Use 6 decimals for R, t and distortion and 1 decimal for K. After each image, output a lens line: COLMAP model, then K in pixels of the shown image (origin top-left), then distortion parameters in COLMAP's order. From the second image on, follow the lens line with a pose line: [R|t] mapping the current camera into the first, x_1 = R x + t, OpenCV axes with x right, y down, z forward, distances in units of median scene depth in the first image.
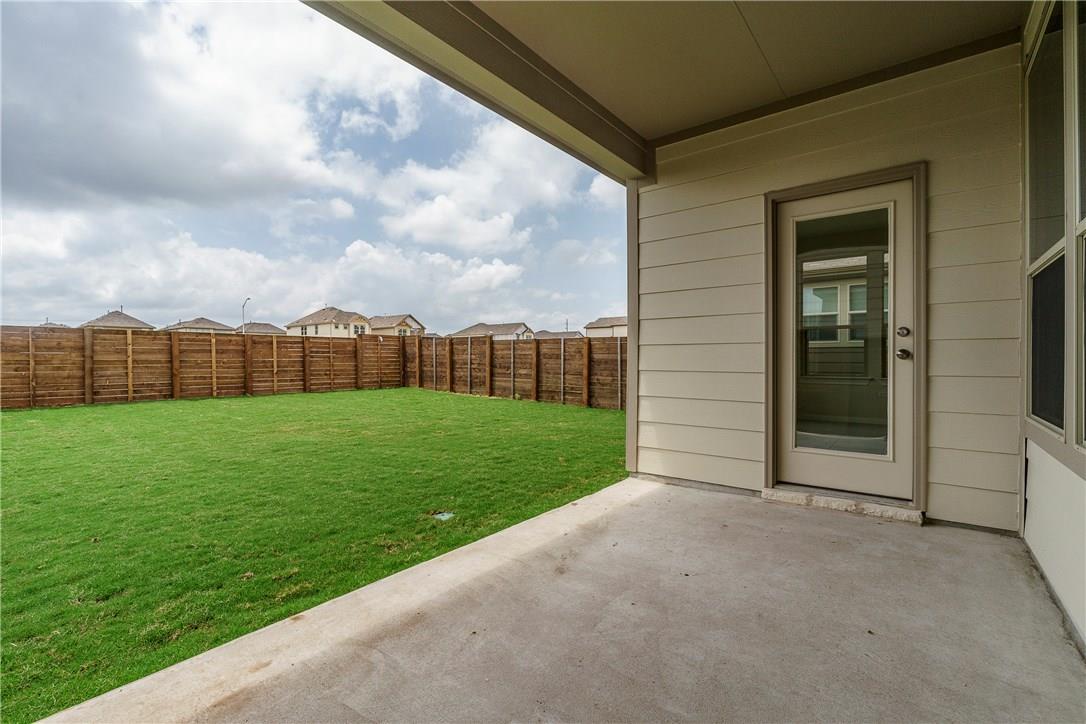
lens RADIAL K [[471.3, 0, 513.5], [0, 471.3, 364.0], [0, 0, 1]] dist [-0.008939, -0.000437]
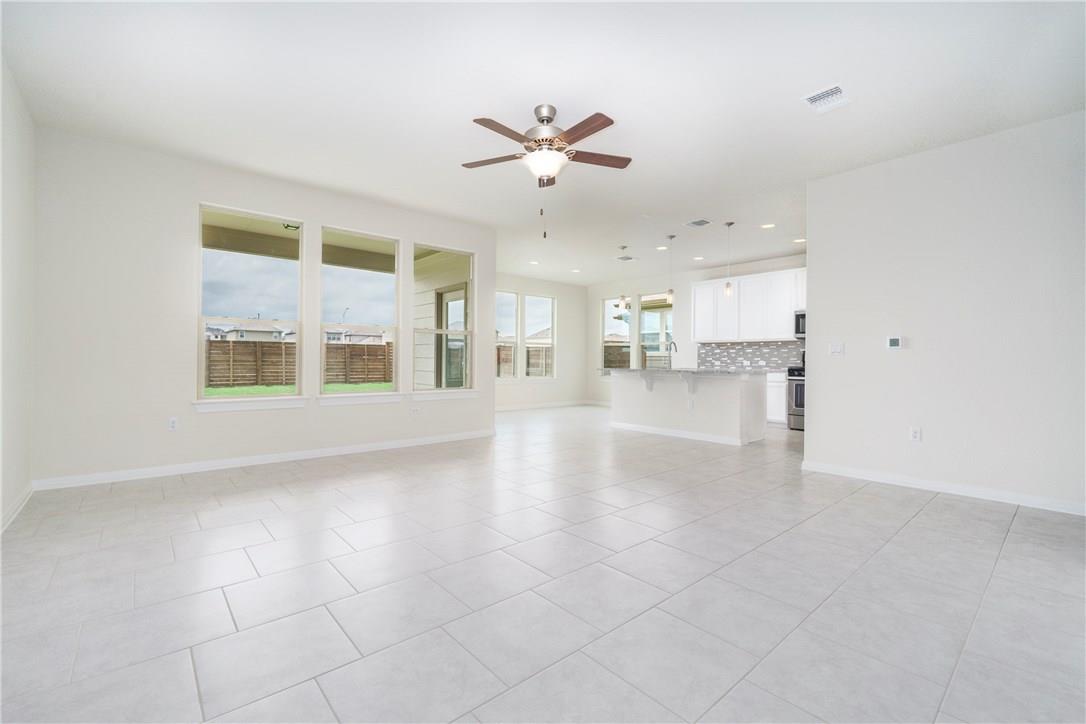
lens RADIAL K [[471.3, 0, 535.1], [0, 471.3, 357.8], [0, 0, 1]] dist [-0.008939, -0.000437]
pose [[0.983390, 0.010312, -0.181214, 0.421623], [-0.013047, 0.999818, -0.013905, -0.005990], [0.181038, 0.016039, 0.983345, -0.323898]]
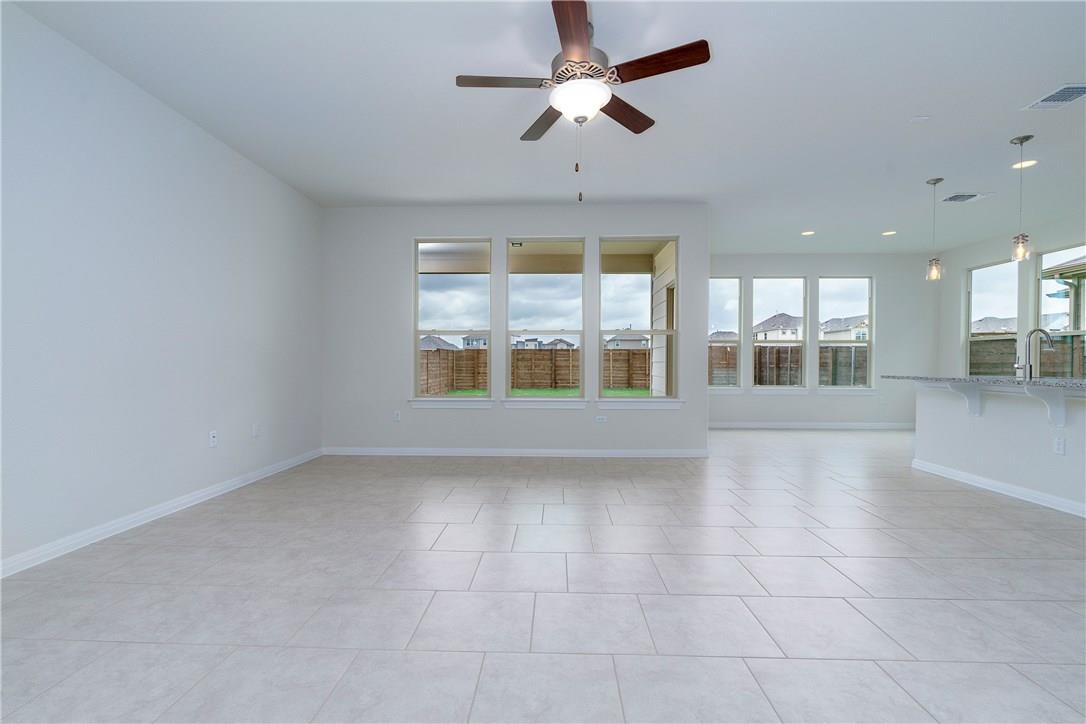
lens RADIAL K [[471.3, 0, 538.7], [0, 471.3, 372.8], [0, 0, 1]] dist [-0.008939, -0.000437]
pose [[0.590076, 0.019737, -0.807106, 0.547657], [-0.010544, 0.999804, 0.016741, -0.008385], [0.807279, -0.001368, 0.590169, -0.171113]]
